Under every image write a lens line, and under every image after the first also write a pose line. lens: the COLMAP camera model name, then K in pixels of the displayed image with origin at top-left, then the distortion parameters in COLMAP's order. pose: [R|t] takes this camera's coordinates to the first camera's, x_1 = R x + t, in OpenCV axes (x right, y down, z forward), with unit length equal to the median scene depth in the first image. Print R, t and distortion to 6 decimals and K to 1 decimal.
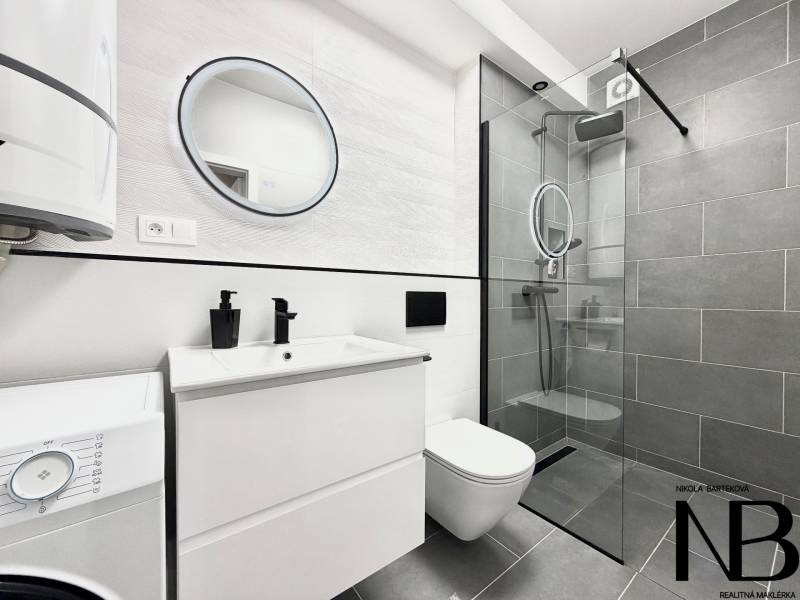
lens RADIAL K [[319.1, 0, 397.7], [0, 319.1, 300.0], [0, 0, 1]] dist [0.000641, 0.000351]
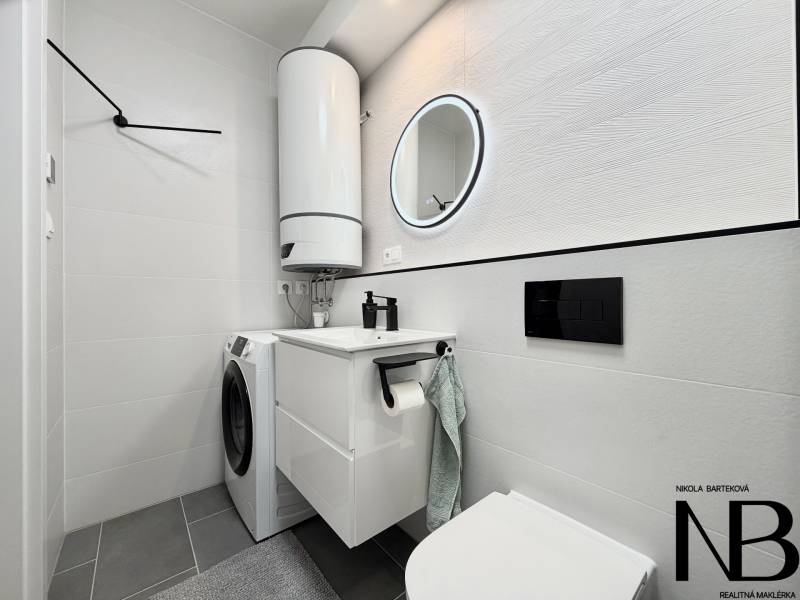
lens RADIAL K [[319.6, 0, 397.7], [0, 319.6, 299.3], [0, 0, 1]] dist [0.000285, -0.000178]
pose [[0.053285, -0.007591, -0.998550, 0.610422], [-0.001577, 0.999969, -0.007686, 0.012572], [0.998578, 0.001984, 0.053271, 0.634602]]
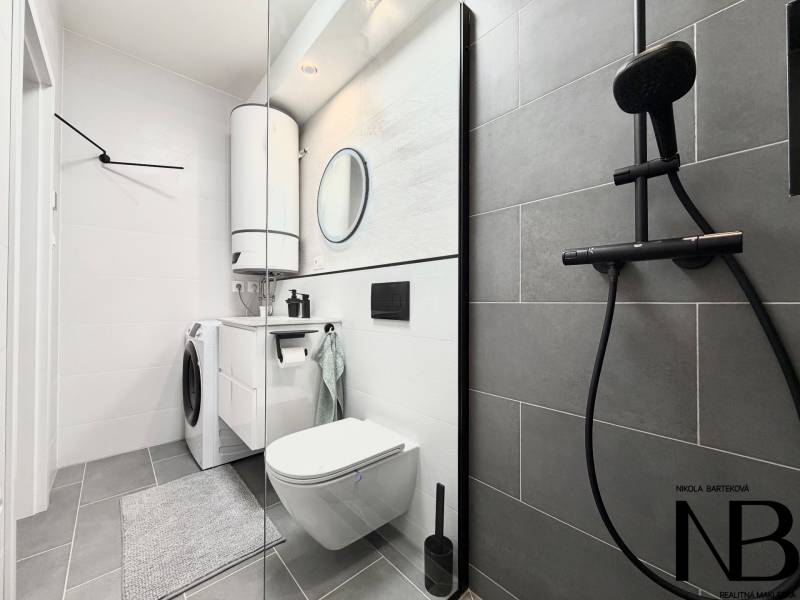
lens RADIAL K [[319.6, 0, 397.7], [0, 319.6, 299.3], [0, 0, 1]] dist [0.000285, -0.000178]
pose [[0.092210, -0.012118, -0.995666, 0.964707], [-0.010788, 0.999855, -0.013168, 0.032534], [0.995681, 0.011956, 0.092065, 0.893356]]
